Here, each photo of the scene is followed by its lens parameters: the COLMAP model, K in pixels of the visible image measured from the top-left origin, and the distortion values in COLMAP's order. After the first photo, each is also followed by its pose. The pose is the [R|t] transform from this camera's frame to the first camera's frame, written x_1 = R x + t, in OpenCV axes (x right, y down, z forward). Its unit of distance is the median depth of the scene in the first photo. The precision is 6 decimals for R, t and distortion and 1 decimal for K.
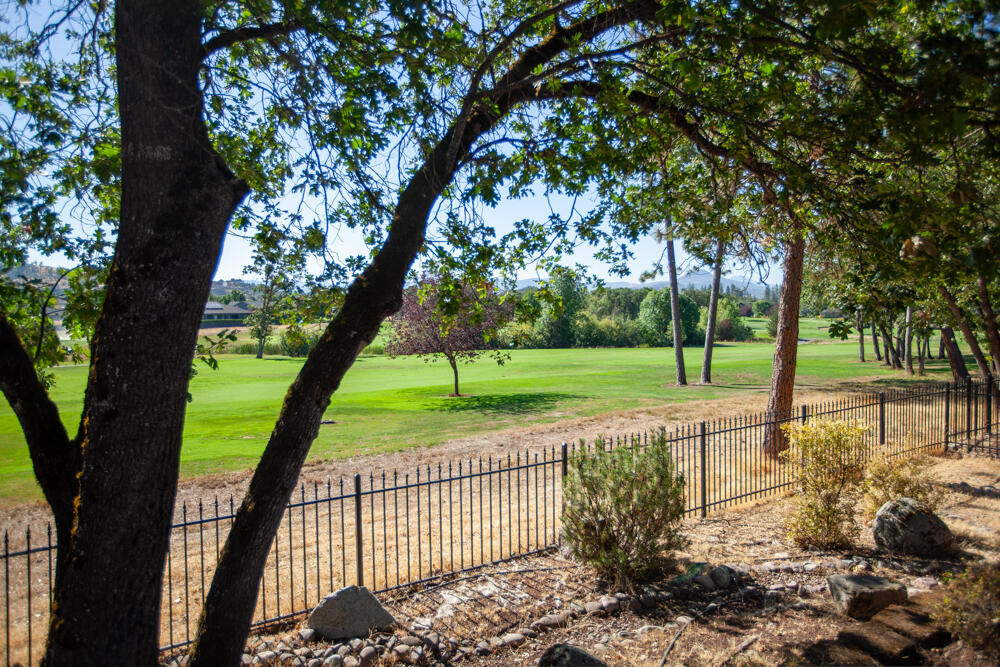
lens RADIAL K [[637.5, 0, 506.2], [0, 637.5, 324.5], [0, 0, 1]] dist [0.020985, 0.002168]
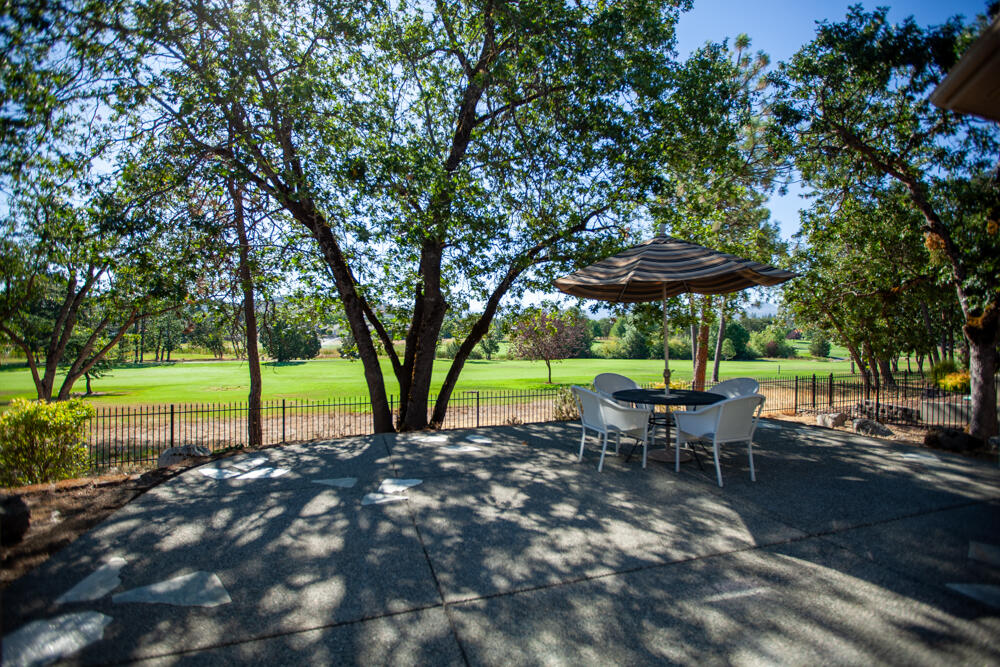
lens RADIAL K [[467.8, 0, 502.1], [0, 467.8, 330.1], [0, 0, 1]] dist [-0.037963, 0.013355]
pose [[0.975520, 0.014547, -0.219429, 0.192153], [-0.019688, 0.999580, -0.021258, 0.006839], [0.219028, 0.025058, 0.975397, -0.596649]]
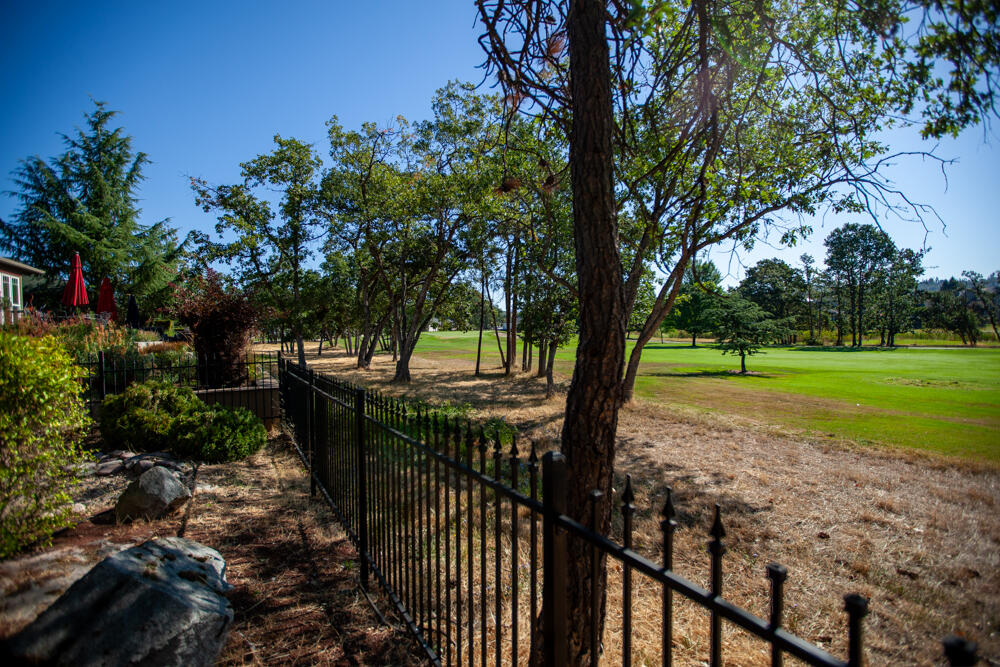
lens RADIAL K [[467.8, 0, 494.8], [0, 467.8, 331.0], [0, 0, 1]] dist [-0.037963, 0.013355]
pose [[-0.027491, 0.016453, -0.999487, -0.434911], [0.005983, 0.999849, 0.016294, 0.120750], [0.999604, -0.005532, -0.027585, 0.344092]]
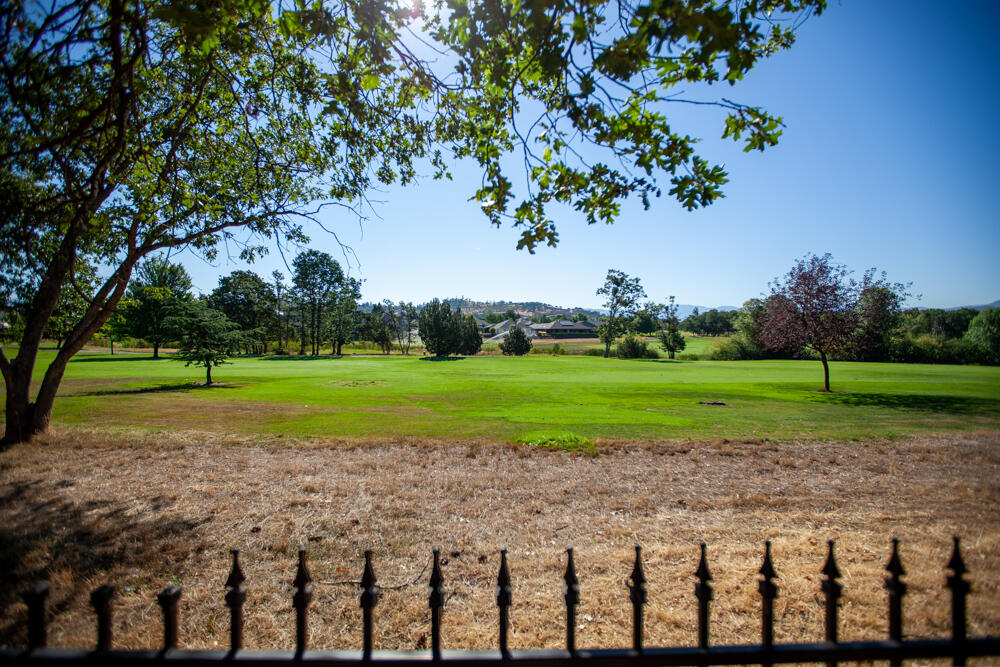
lens RADIAL K [[467.8, 0, 501.4], [0, 467.8, 329.0], [0, 0, 1]] dist [-0.037963, 0.013355]
pose [[0.849335, 0.009801, -0.527763, -0.400277], [-0.023640, 0.999531, -0.019482, 0.116968], [0.527325, 0.029023, 0.849168, 0.365586]]
